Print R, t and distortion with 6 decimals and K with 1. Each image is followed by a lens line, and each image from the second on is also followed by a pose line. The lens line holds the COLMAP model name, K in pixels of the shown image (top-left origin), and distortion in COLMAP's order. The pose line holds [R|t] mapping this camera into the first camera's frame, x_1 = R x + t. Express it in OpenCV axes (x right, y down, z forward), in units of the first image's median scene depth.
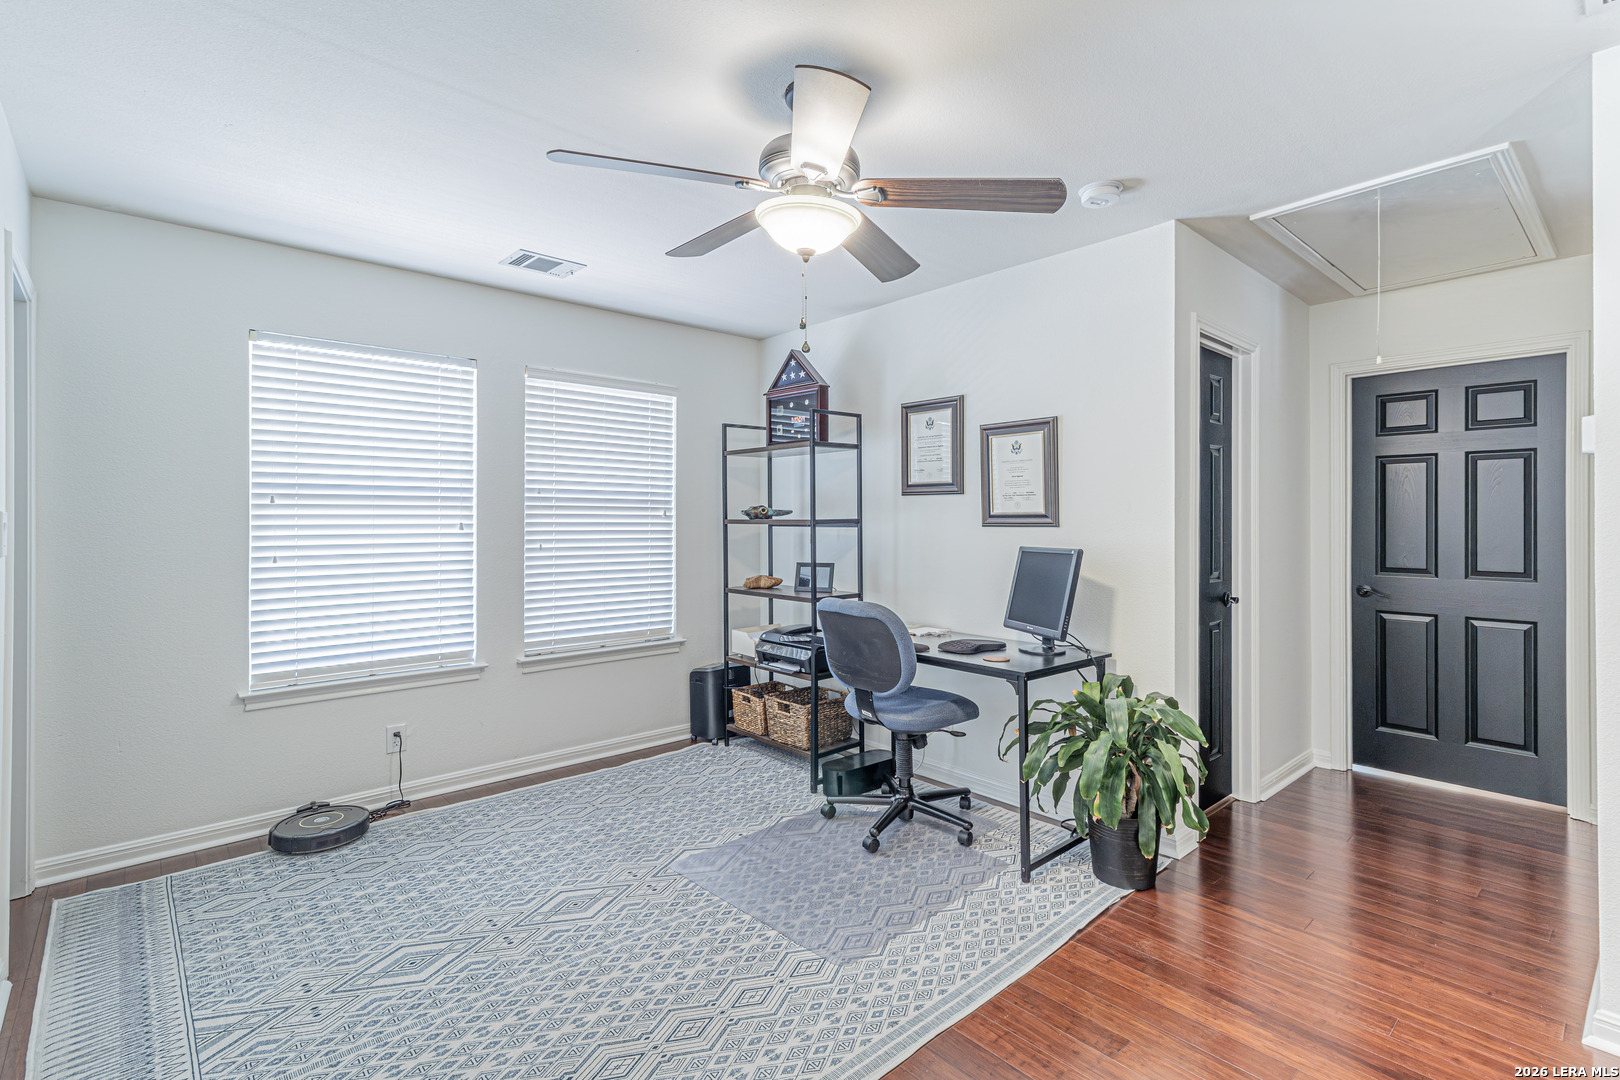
lens RADIAL K [[749.5, 0, 805.3], [0, 749.5, 524.8], [0, 0, 1]] dist [0.010678, -0.000133]
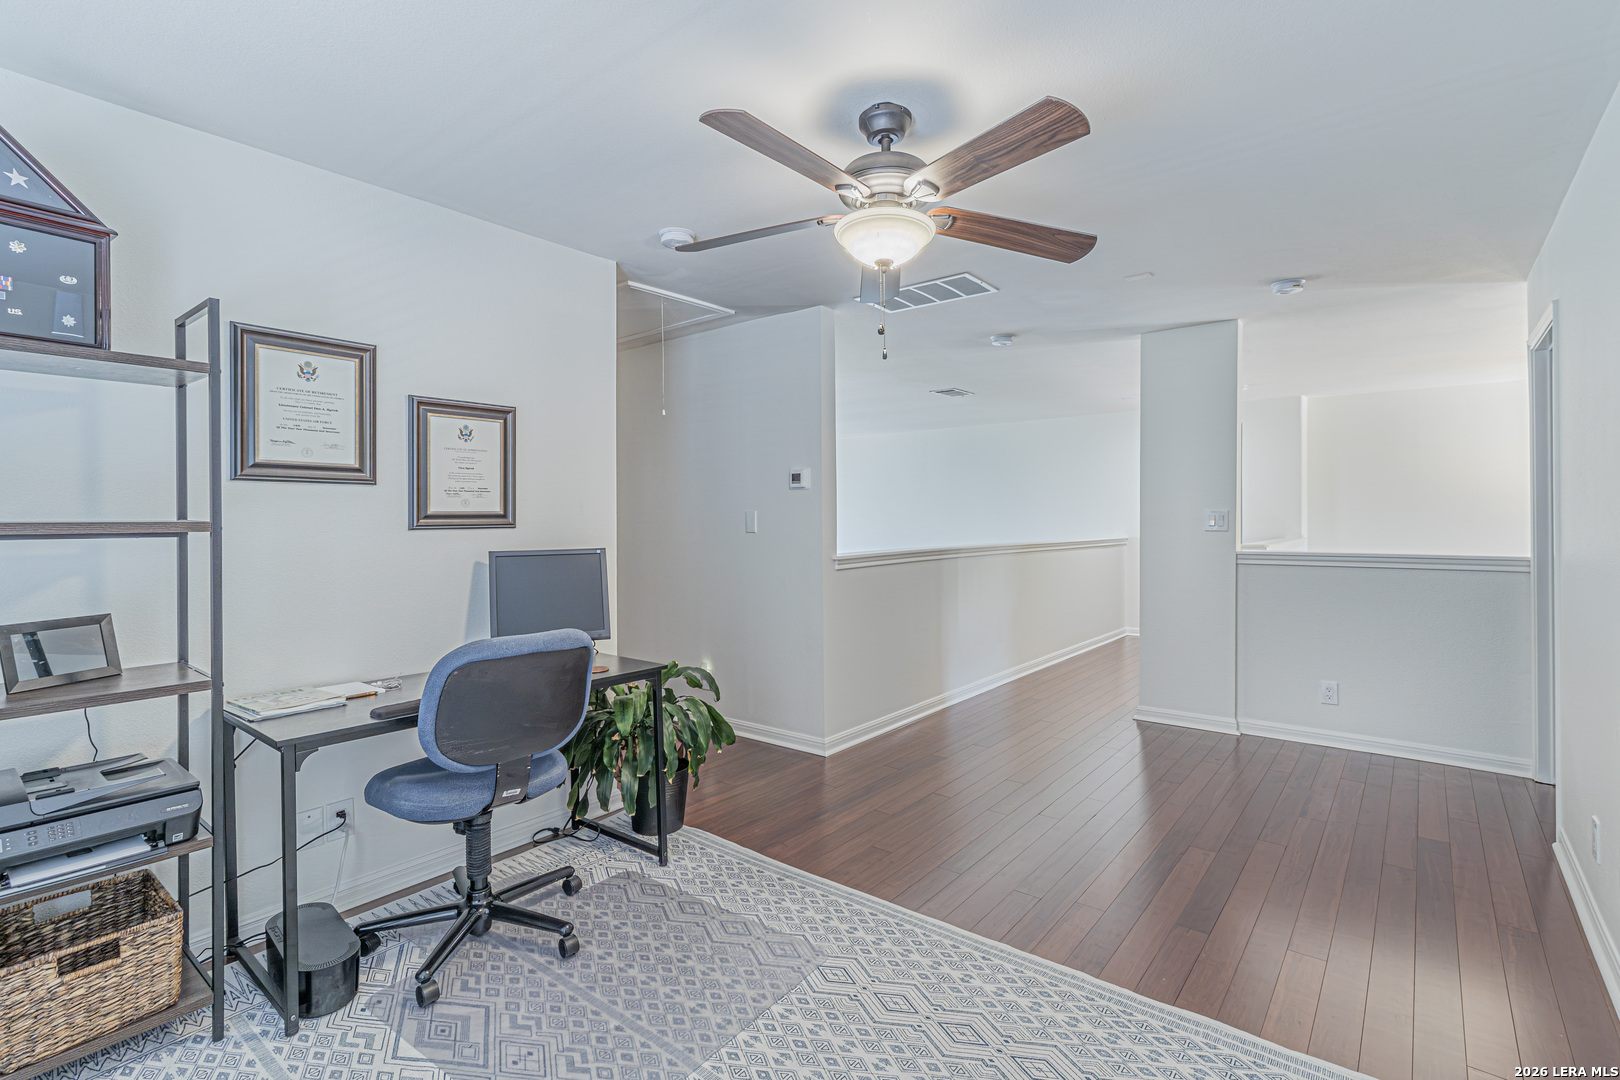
lens RADIAL K [[749.5, 0, 836.7], [0, 749.5, 521.5], [0, 0, 1]] dist [0.010678, -0.000133]
pose [[-0.178872, -0.005230, 0.983858, -0.657298], [0.013801, 0.999874, 0.007825, -0.006772], [-0.983776, 0.014978, -0.178778, 0.800242]]
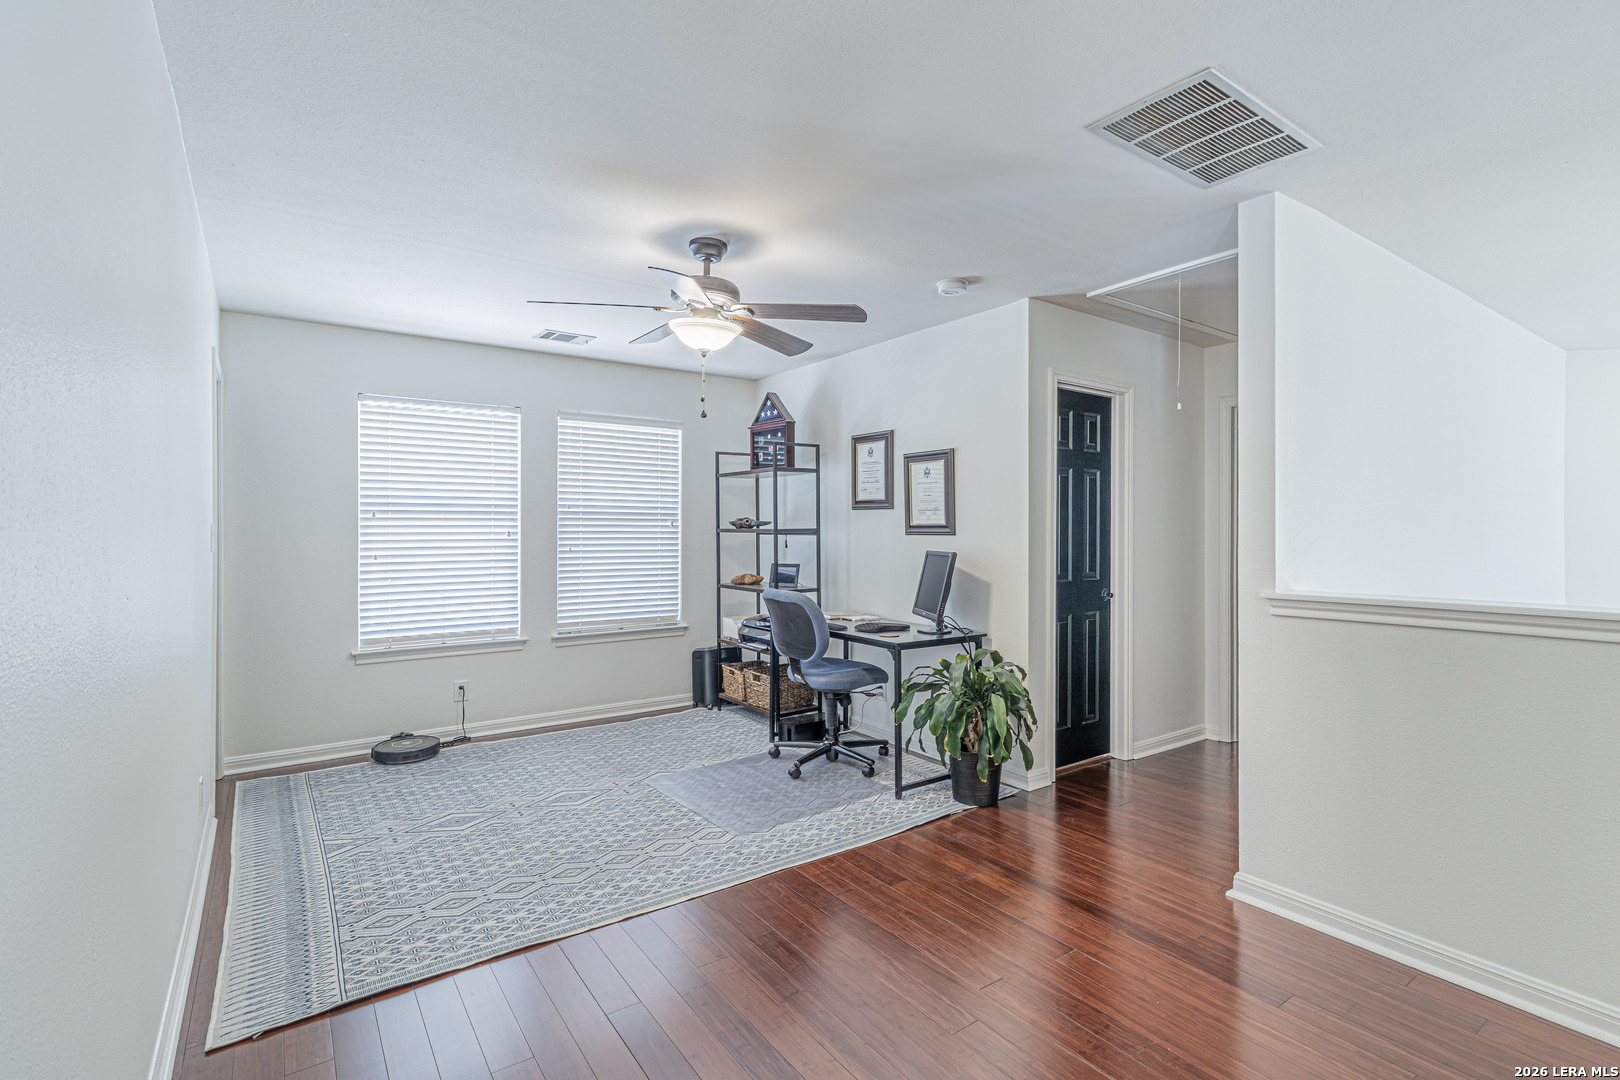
lens RADIAL K [[749.5, 0, 817.6], [0, 749.5, 537.3], [0, 0, 1]] dist [0.010678, -0.000133]
pose [[0.995331, 0.002633, -0.096490, 0.236343], [-0.002104, 0.999982, 0.005585, -0.000350], [0.096503, -0.005356, 0.995318, -0.296375]]
